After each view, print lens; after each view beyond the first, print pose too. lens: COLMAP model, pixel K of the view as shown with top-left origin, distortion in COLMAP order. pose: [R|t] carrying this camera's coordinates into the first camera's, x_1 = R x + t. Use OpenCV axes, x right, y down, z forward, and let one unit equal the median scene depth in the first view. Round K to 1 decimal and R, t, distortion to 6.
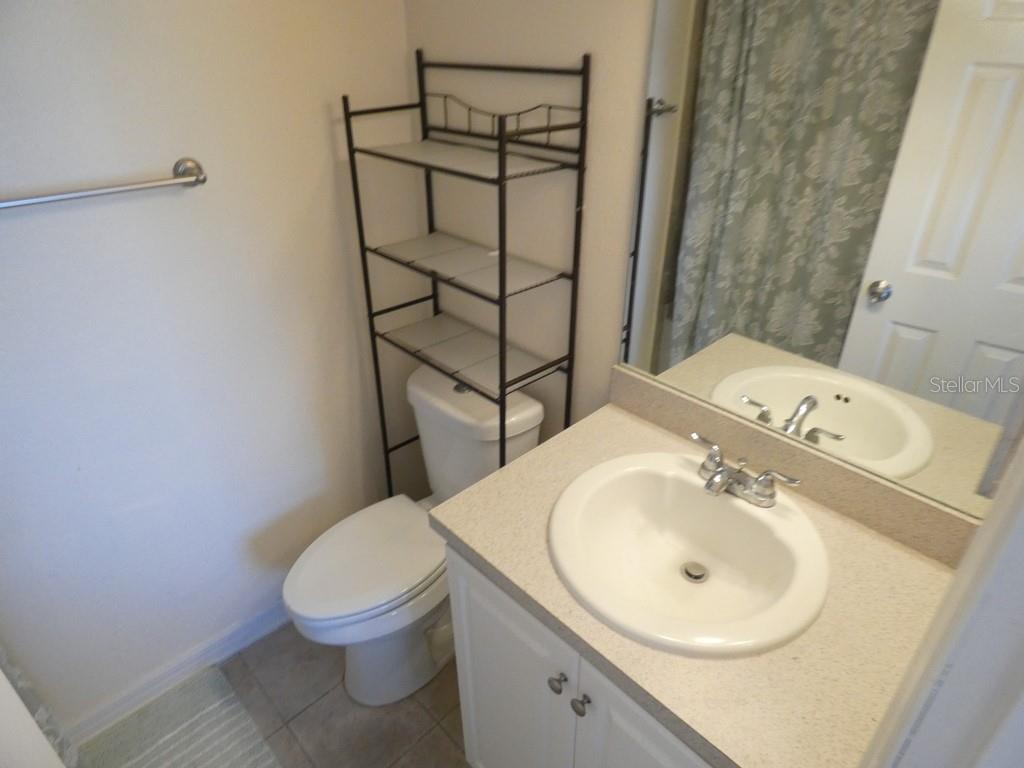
lens RADIAL K [[613.6, 0, 518.5], [0, 613.6, 380.5], [0, 0, 1]] dist [0.001172, 0.000248]
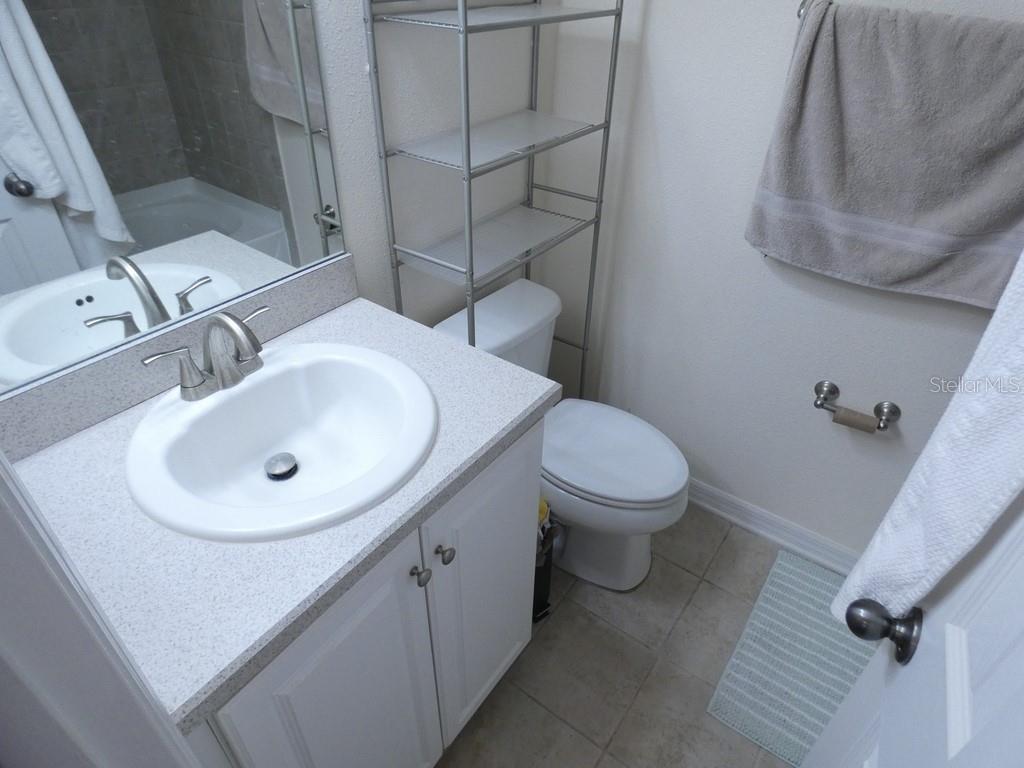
lens RADIAL K [[613.6, 0, 518.5], [0, 613.6, 380.5], [0, 0, 1]] dist [0.001172, 0.000248]
pose [[-0.184790, -0.572194, 0.799029, -0.450626], [0.467281, 0.664094, 0.583633, -0.149526], [-0.864582, 0.481220, 0.144657, 0.502691]]
